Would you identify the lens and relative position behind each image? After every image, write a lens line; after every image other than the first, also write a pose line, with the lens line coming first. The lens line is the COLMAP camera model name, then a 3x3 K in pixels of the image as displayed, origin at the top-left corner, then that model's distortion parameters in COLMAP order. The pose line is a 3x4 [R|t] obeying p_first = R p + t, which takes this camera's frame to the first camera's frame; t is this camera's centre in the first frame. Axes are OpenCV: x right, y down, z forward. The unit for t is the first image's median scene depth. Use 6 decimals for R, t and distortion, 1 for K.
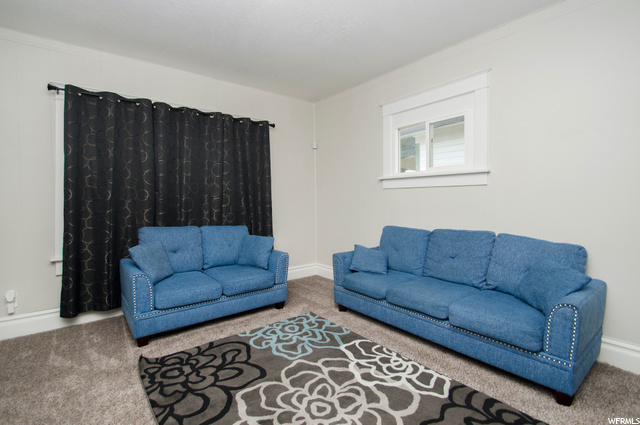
lens RADIAL K [[293.3, 0, 319.6], [0, 293.3, 202.9], [0, 0, 1]] dist [0.001497, -0.000211]
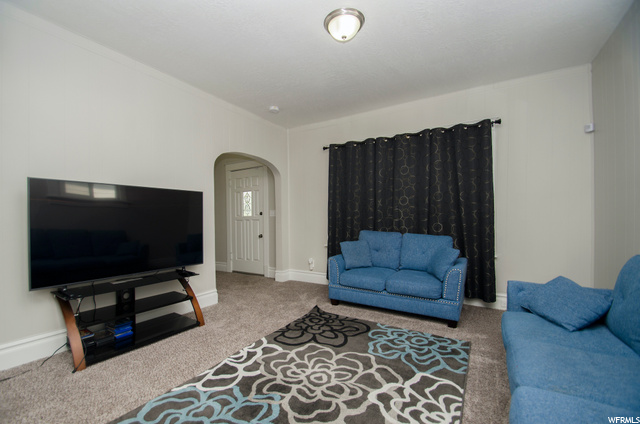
lens RADIAL K [[280.6, 0, 310.3], [0, 280.6, 216.1], [0, 0, 1]] dist [-0.000265, -0.000305]
pose [[0.332972, 0.003556, -0.942930, 0.775101], [-0.009110, 0.999958, 0.000554, 0.021834], [0.942893, 0.008405, 0.332990, 0.410062]]
